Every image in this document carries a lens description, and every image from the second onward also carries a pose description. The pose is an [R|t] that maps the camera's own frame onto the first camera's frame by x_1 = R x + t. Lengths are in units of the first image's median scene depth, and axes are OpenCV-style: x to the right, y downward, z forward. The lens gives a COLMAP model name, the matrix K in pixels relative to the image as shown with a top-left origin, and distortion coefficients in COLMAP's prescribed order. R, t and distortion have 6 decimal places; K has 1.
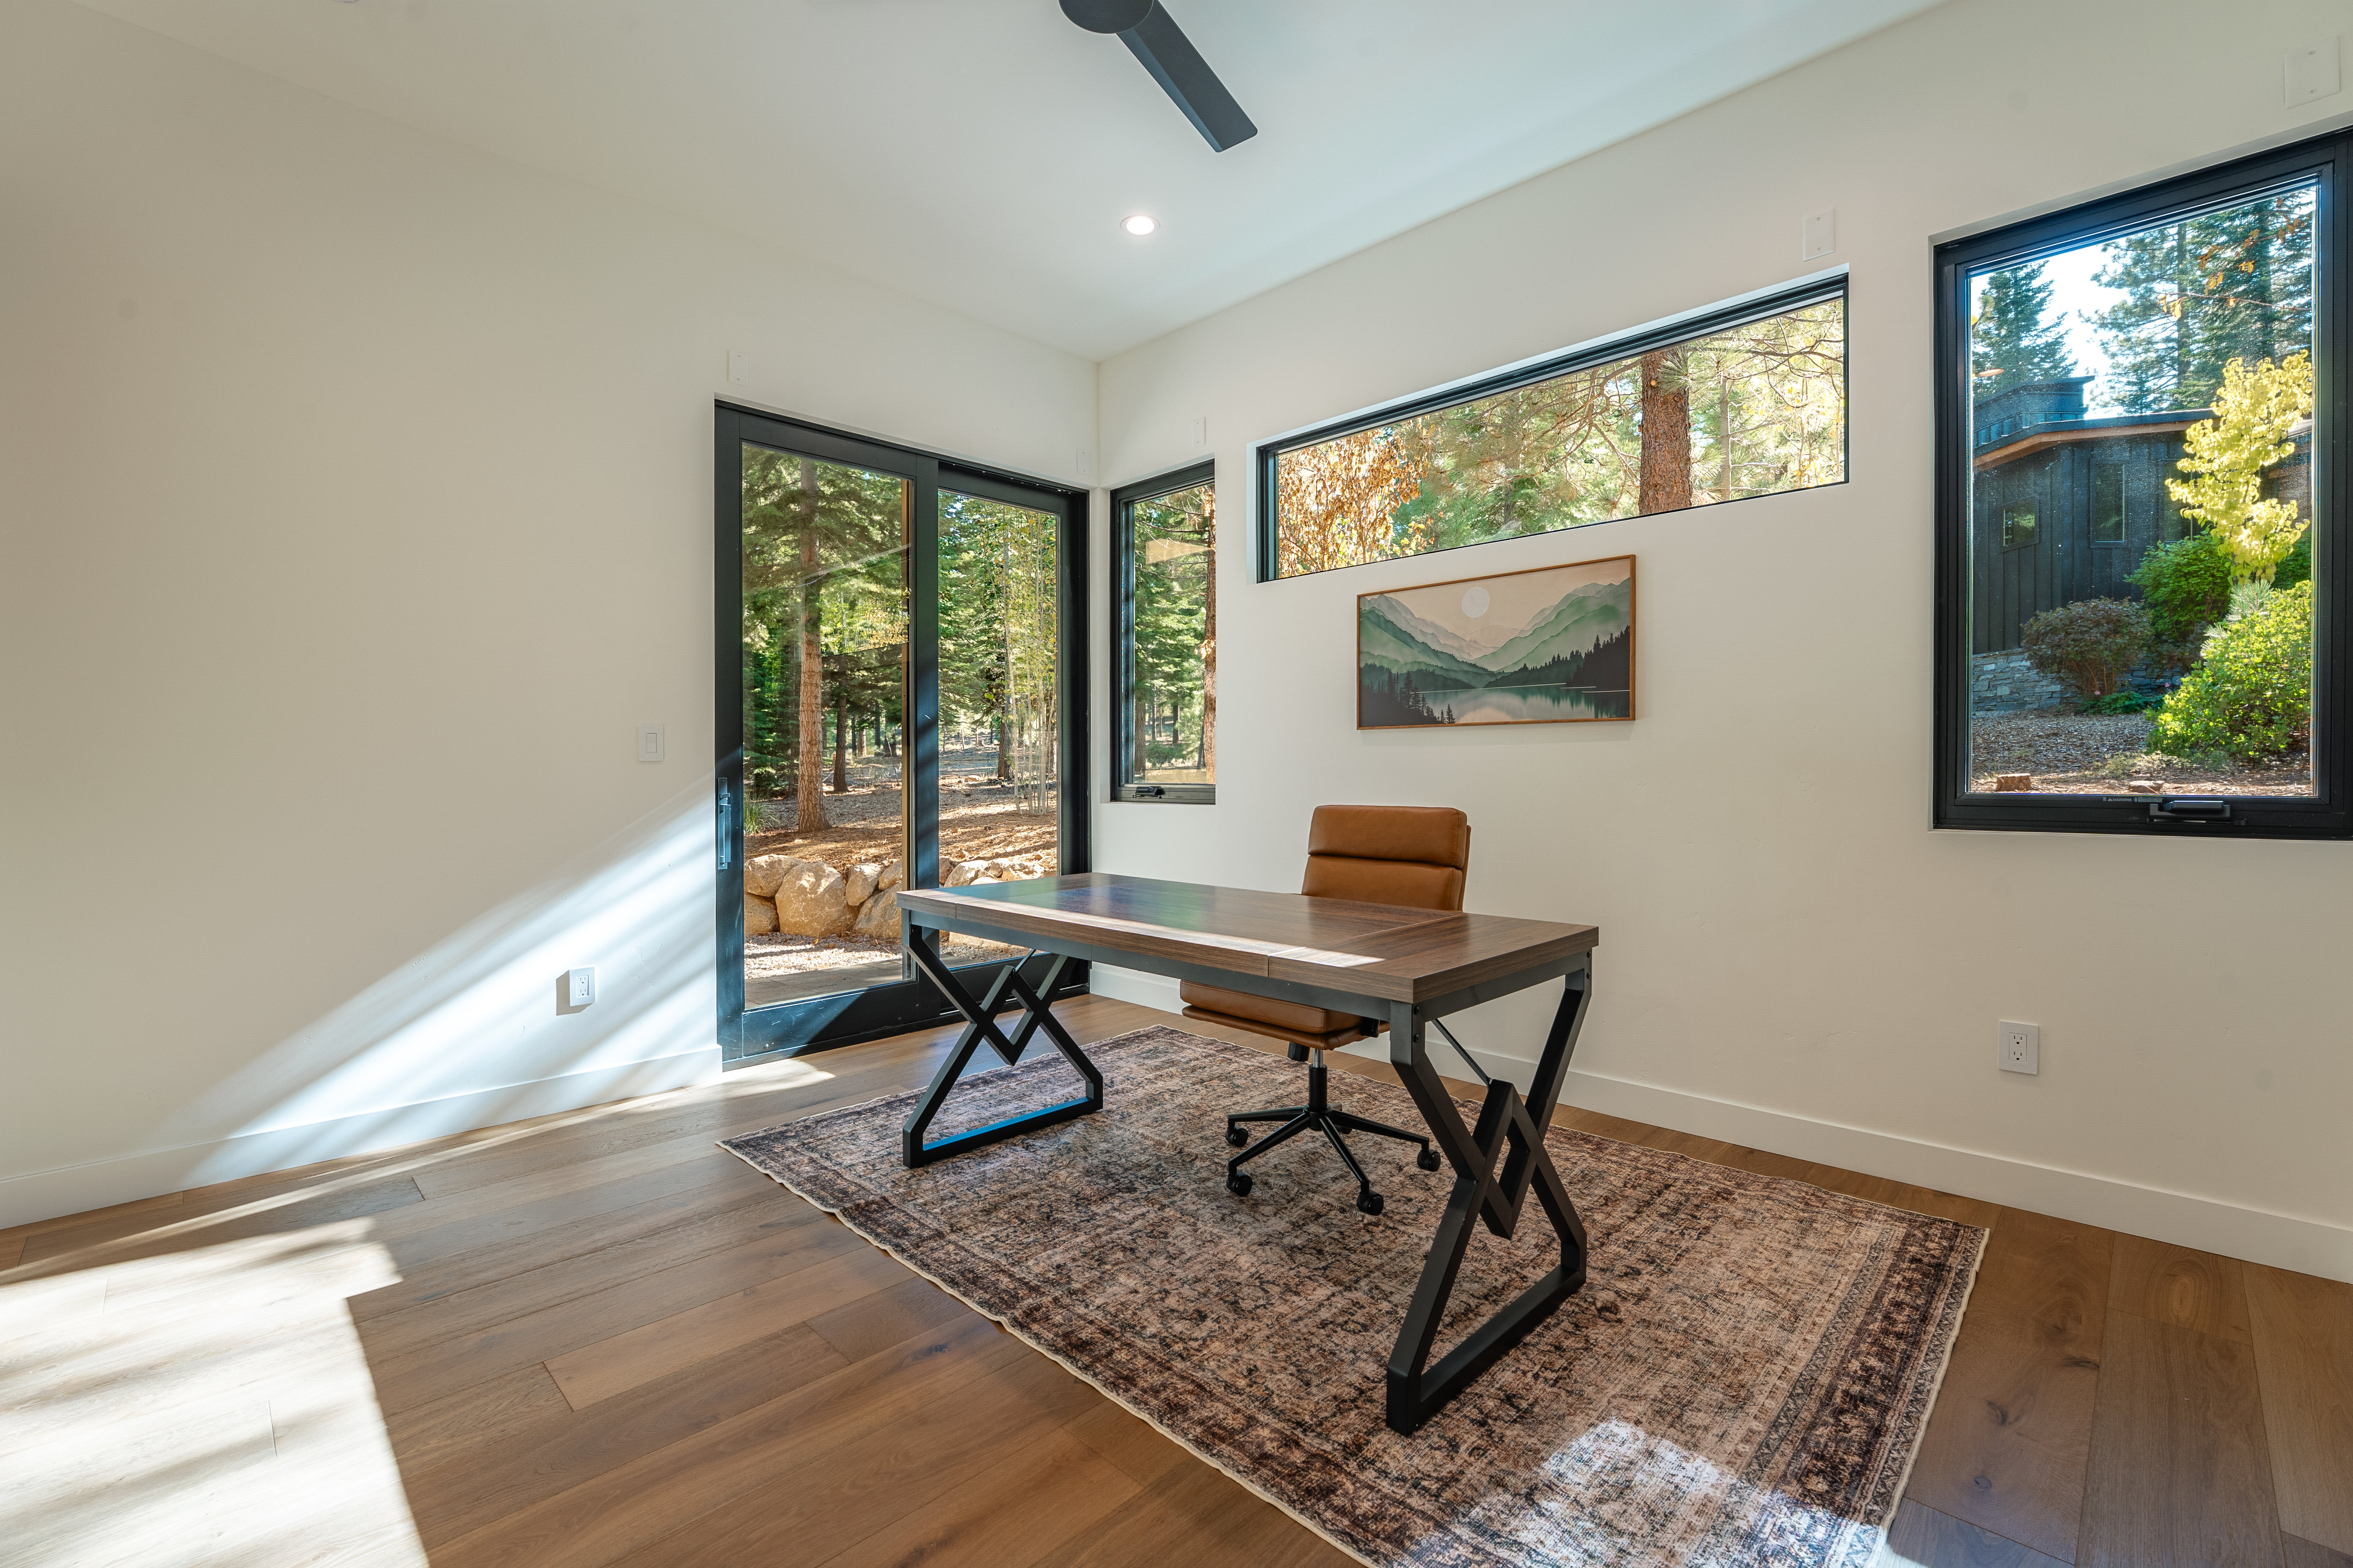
lens RADIAL K [[1022.4, 0, 1233.0], [0, 1022.4, 770.7], [0, 0, 1]] dist [-0.014959, 0.002022]
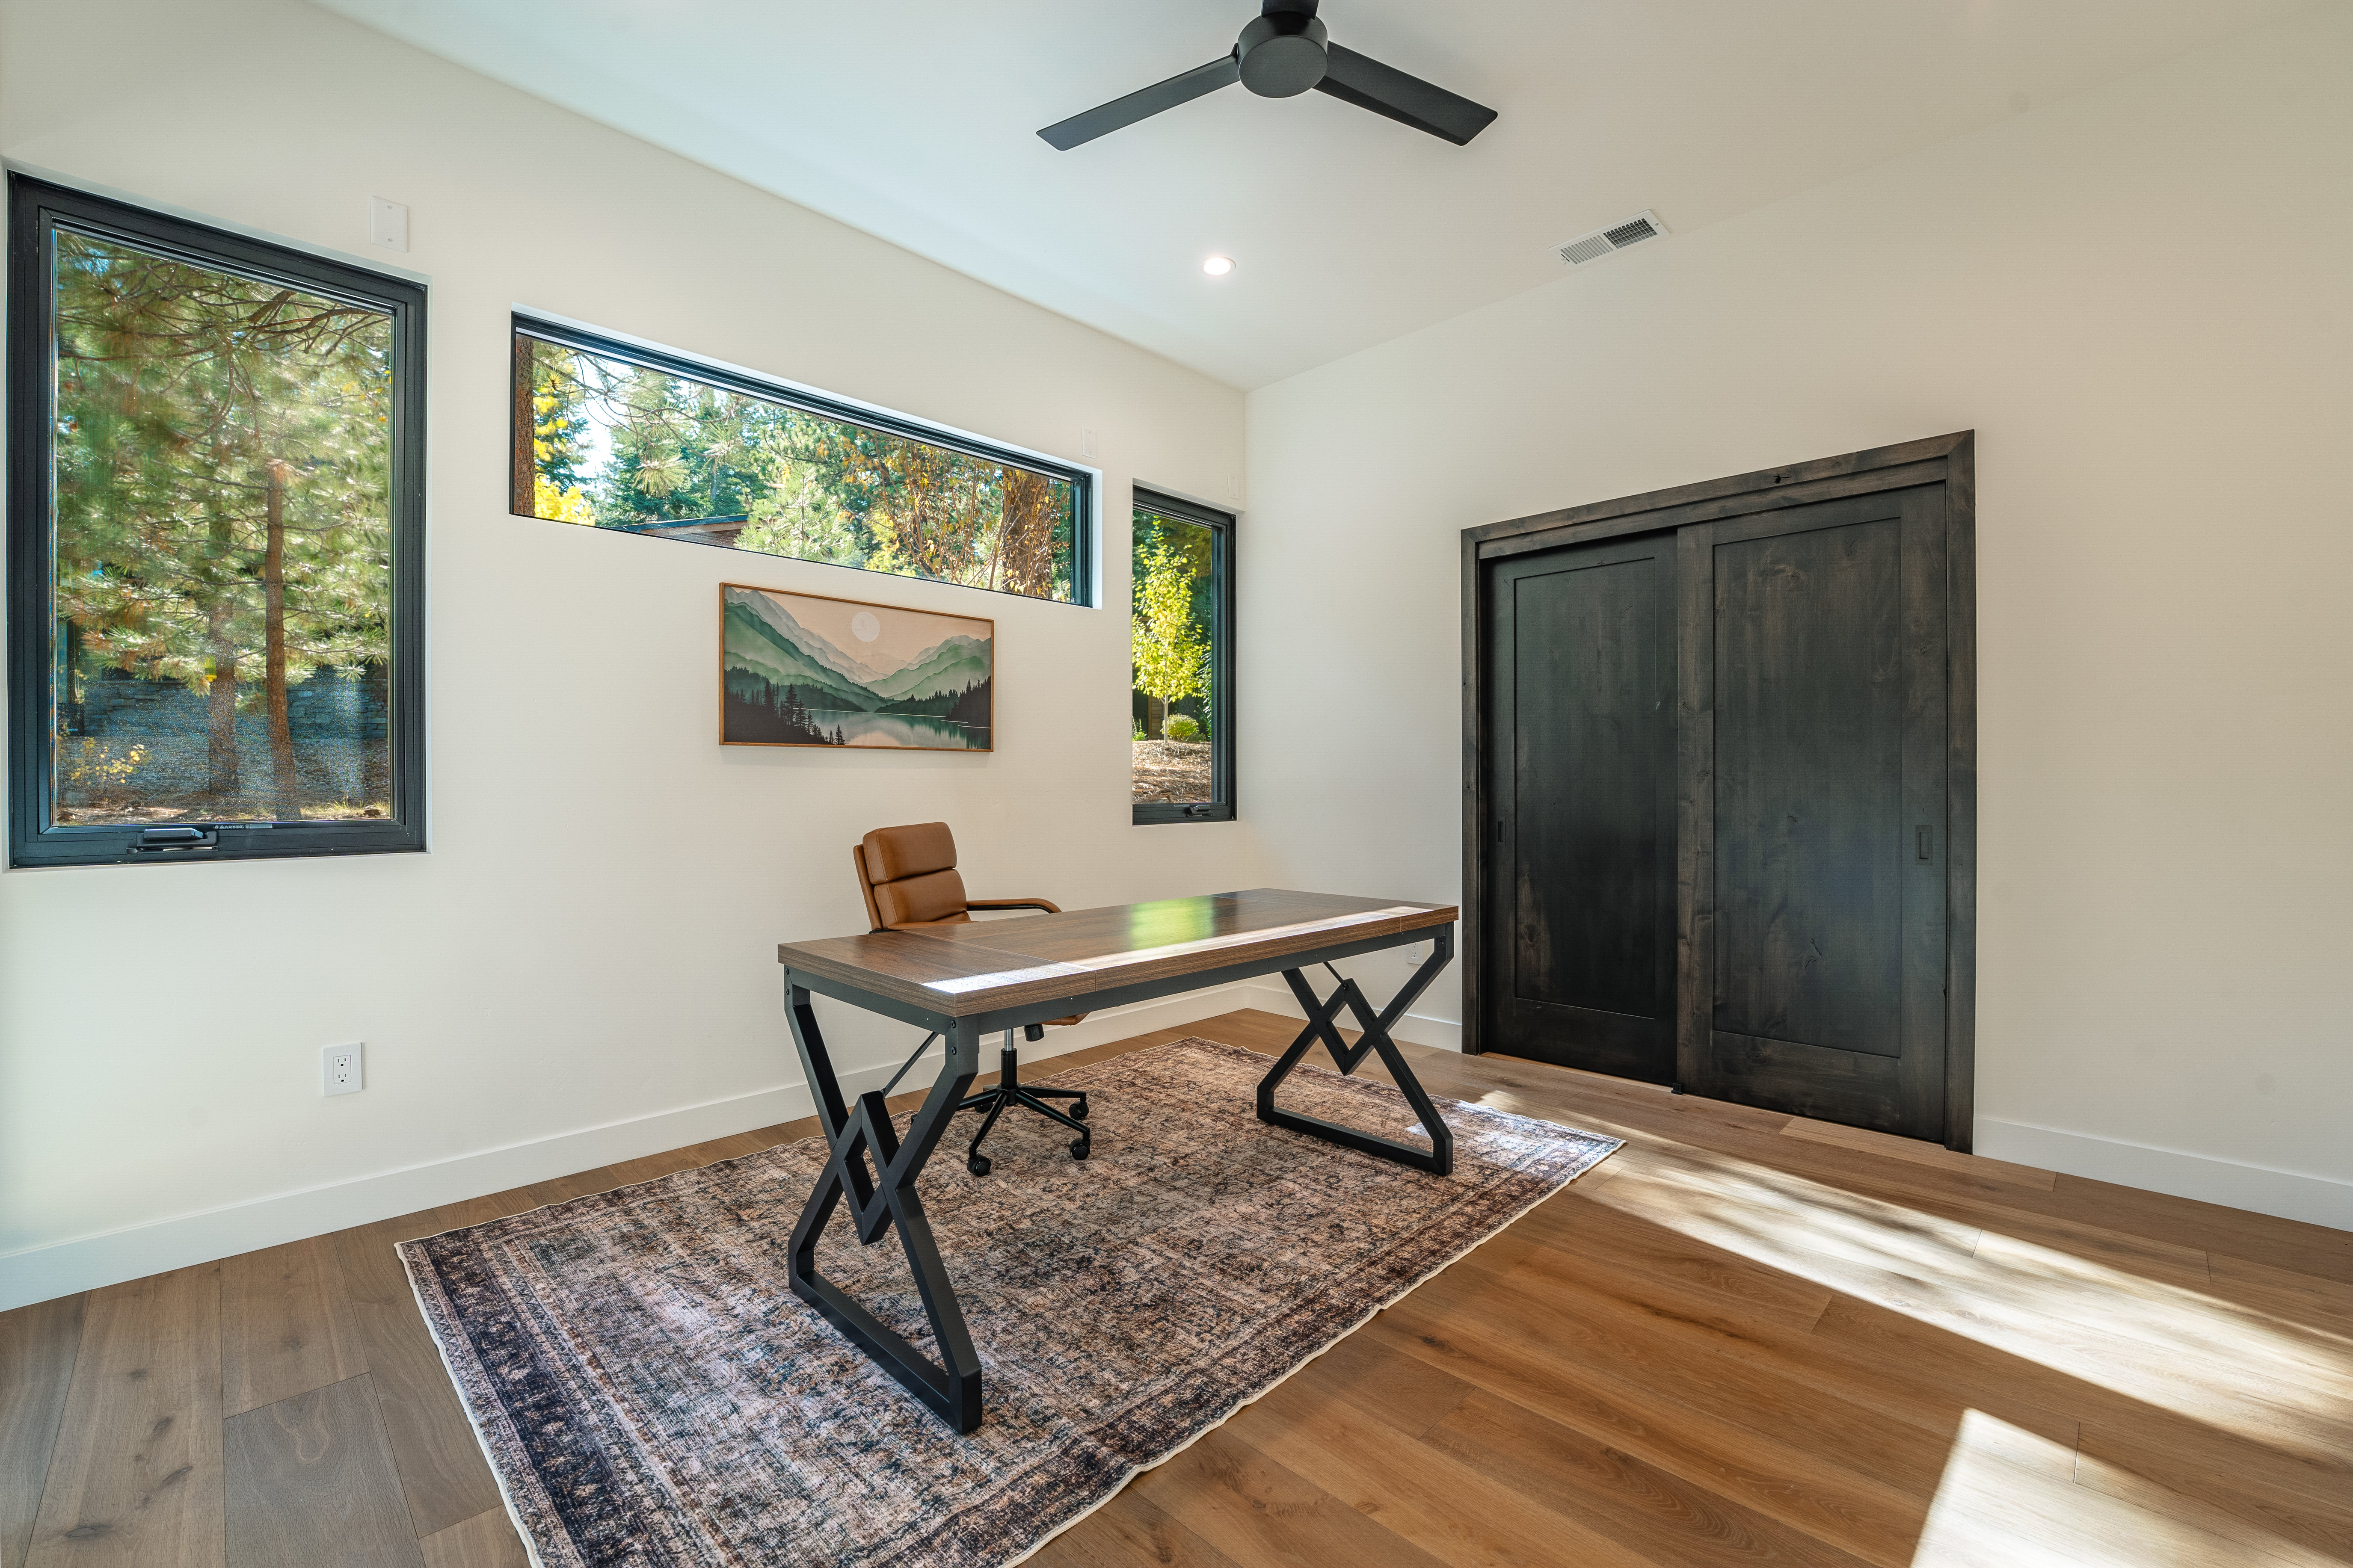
lens RADIAL K [[977.6, 0, 1129.6], [0, 977.6, 793.6], [0, 0, 1]] dist [-0.022248, 0.002293]
pose [[0.049838, -0.000196, 0.998757, -0.785091], [0.007932, 0.999969, -0.000200, 0.003062], [-0.998726, 0.007932, 0.049838, 0.758838]]
